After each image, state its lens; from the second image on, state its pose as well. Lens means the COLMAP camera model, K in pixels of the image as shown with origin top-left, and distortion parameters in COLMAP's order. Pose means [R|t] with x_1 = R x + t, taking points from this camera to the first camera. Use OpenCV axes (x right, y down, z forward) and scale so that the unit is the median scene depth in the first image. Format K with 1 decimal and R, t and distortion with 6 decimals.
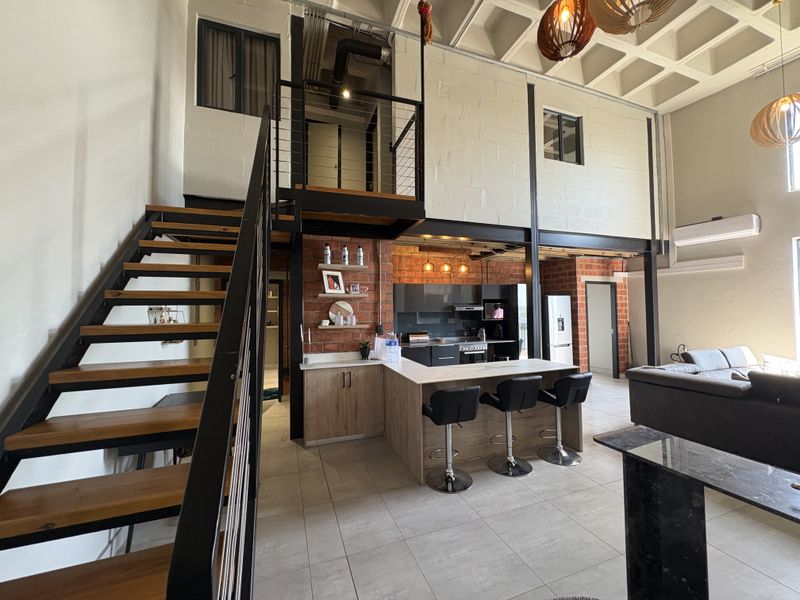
lens RADIAL K [[318.1, 0, 400.0], [0, 318.1, 300.0], [0, 0, 1]] dist [-0.001474, 0.000023]
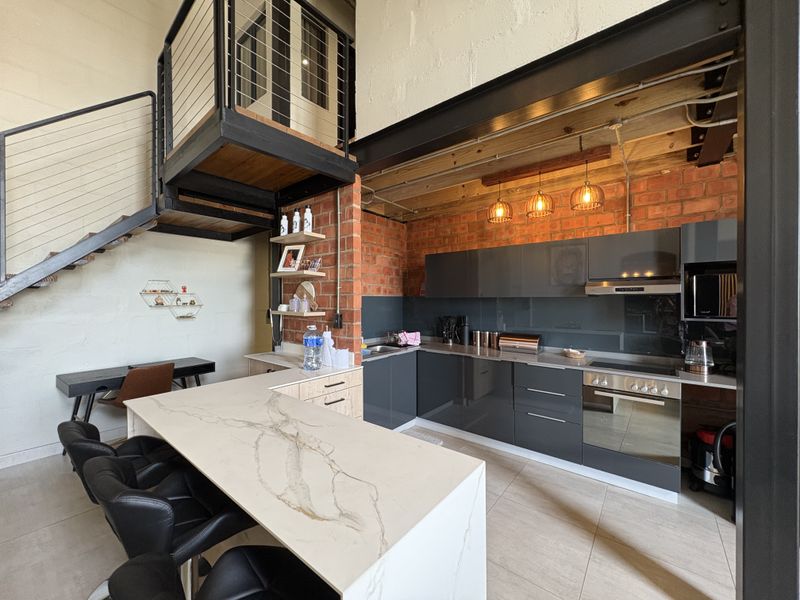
lens RADIAL K [[318.1, 0, 400.0], [0, 318.1, 300.0], [0, 0, 1]] dist [-0.001474, 0.000023]
pose [[0.520810, 0.018108, -0.853480, 0.455069], [0.025065, 0.999020, 0.036492, 0.020001], [0.853304, -0.040398, 0.519846, 0.583022]]
